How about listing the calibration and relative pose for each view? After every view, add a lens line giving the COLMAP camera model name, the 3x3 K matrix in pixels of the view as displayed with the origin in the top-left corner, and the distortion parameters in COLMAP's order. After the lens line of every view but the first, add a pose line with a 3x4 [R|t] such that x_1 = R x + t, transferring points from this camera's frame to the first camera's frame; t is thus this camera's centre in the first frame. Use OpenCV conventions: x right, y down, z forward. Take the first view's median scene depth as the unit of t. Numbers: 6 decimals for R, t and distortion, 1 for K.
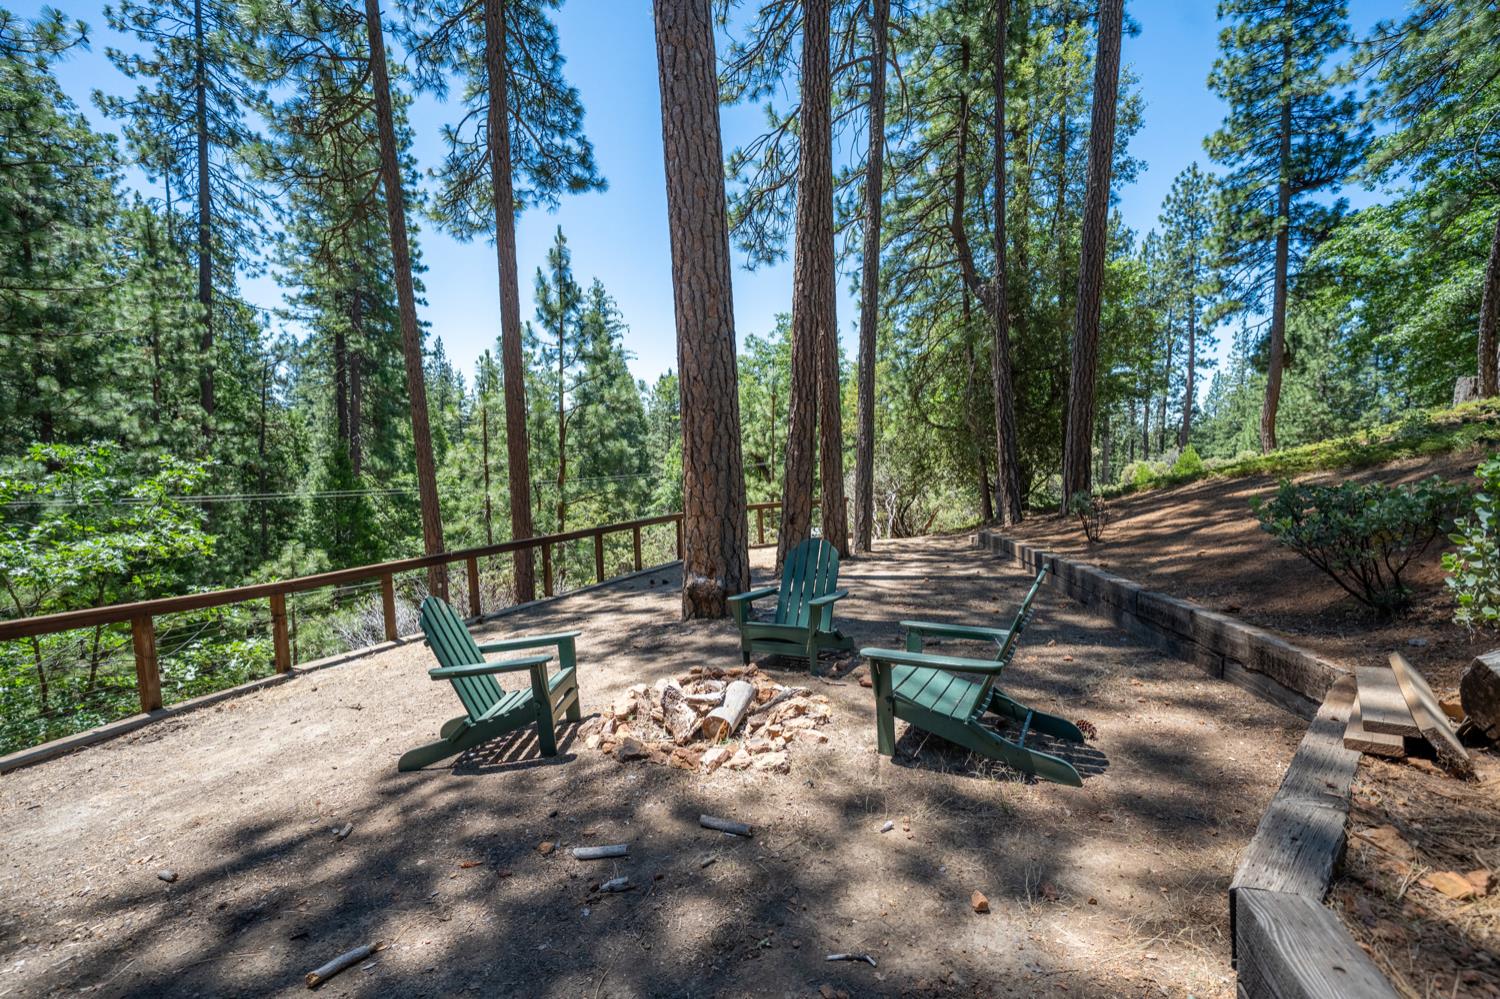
lens RADIAL K [[628.3, 0, 746.4], [0, 628.3, 497.4], [0, 0, 1]] dist [0.001605, 0.000558]
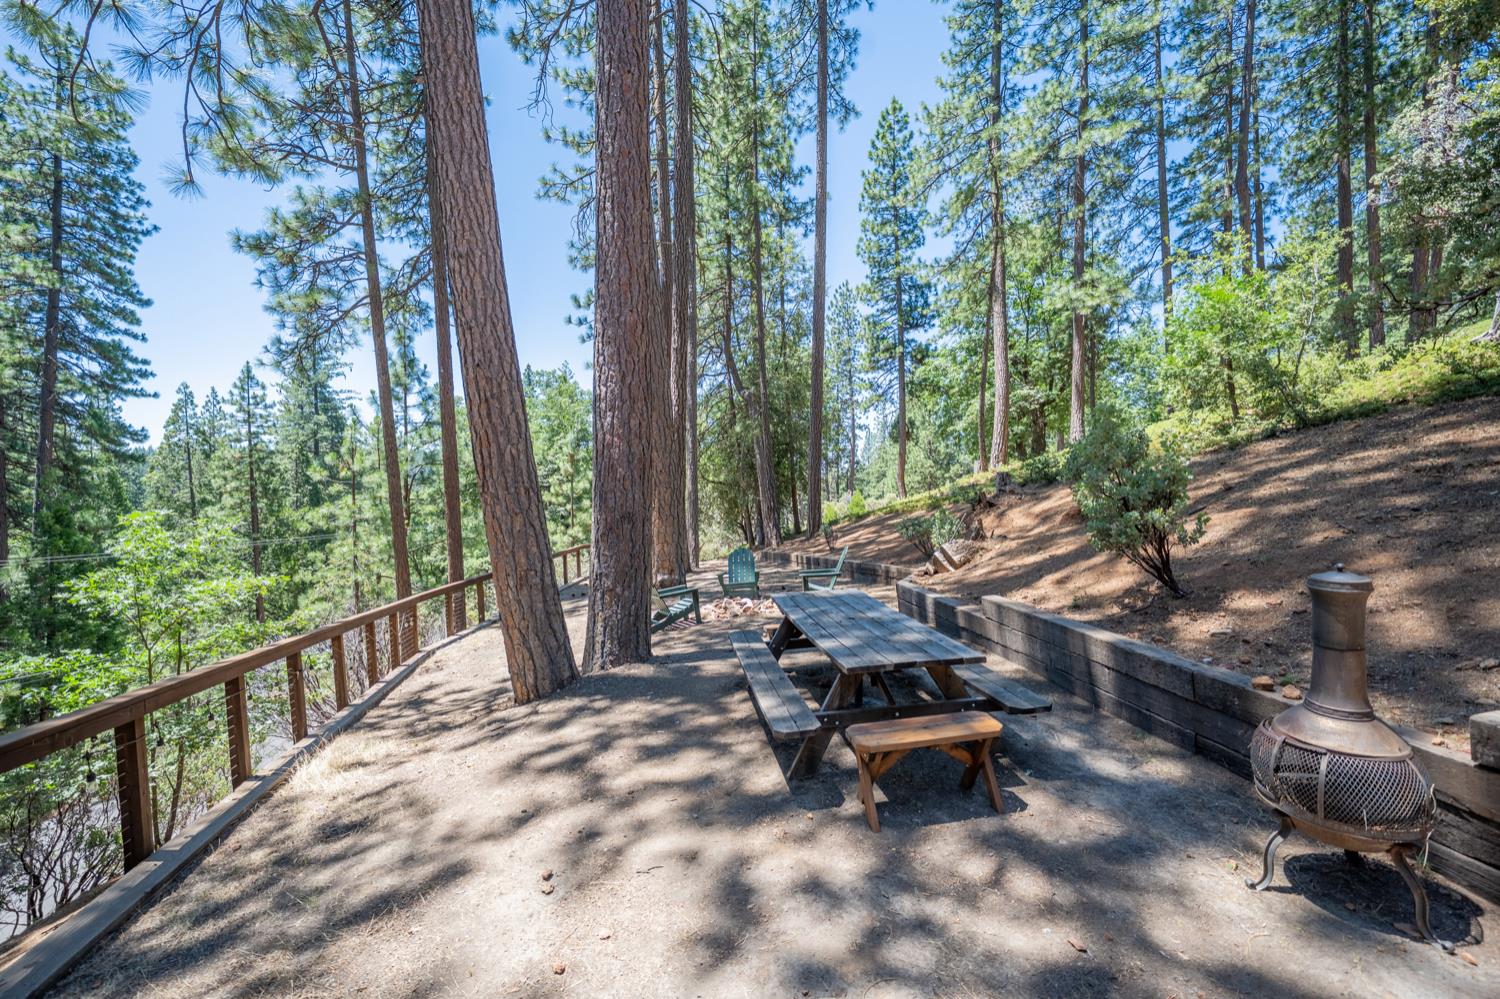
lens RADIAL K [[628.3, 0, 754.6], [0, 628.3, 495.4], [0, 0, 1]] dist [0.001605, 0.000558]
pose [[0.896591, -0.011756, 0.442704, -0.161162], [0.042544, 0.997311, -0.059679, 0.003085], [-0.440812, 0.072342, 0.894680, -0.200759]]
